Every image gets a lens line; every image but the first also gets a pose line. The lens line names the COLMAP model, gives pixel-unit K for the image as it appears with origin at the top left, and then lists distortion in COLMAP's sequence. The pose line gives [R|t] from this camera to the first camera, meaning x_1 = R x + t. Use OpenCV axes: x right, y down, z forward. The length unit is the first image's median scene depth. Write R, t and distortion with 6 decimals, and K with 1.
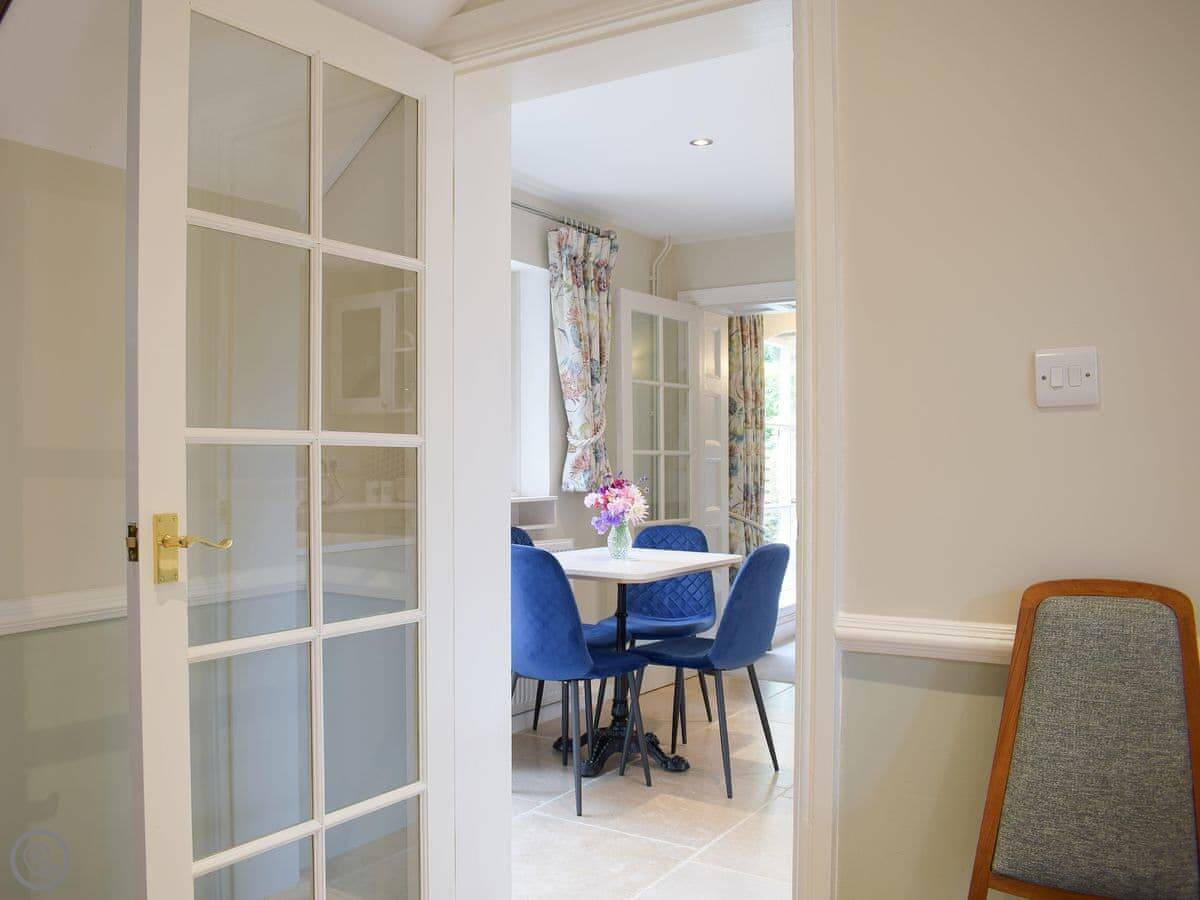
lens RADIAL K [[1105.4, 0, 572.9], [0, 1105.4, 457.3], [0, 0, 1]] dist [-0.081803, 0.008918]
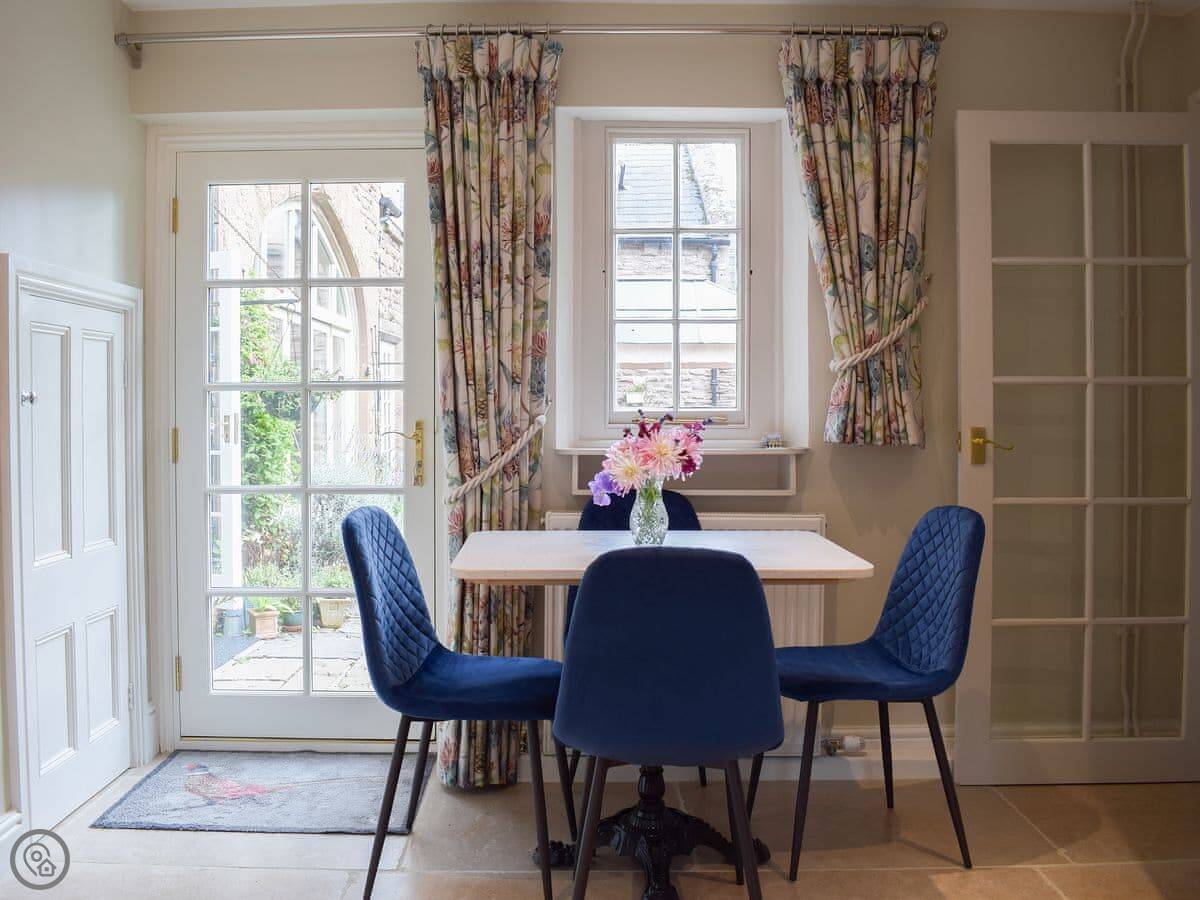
lens RADIAL K [[1005.9, 0, 598.3], [0, 1005.9, 446.9], [0, 0, 1]] dist [-0.059667, 0.003760]
pose [[0.553432, 0.019753, -0.832660, 0.413192], [0.011023, 0.999457, 0.031037, 0.013612], [0.832821, -0.026355, 0.552914, 0.553785]]
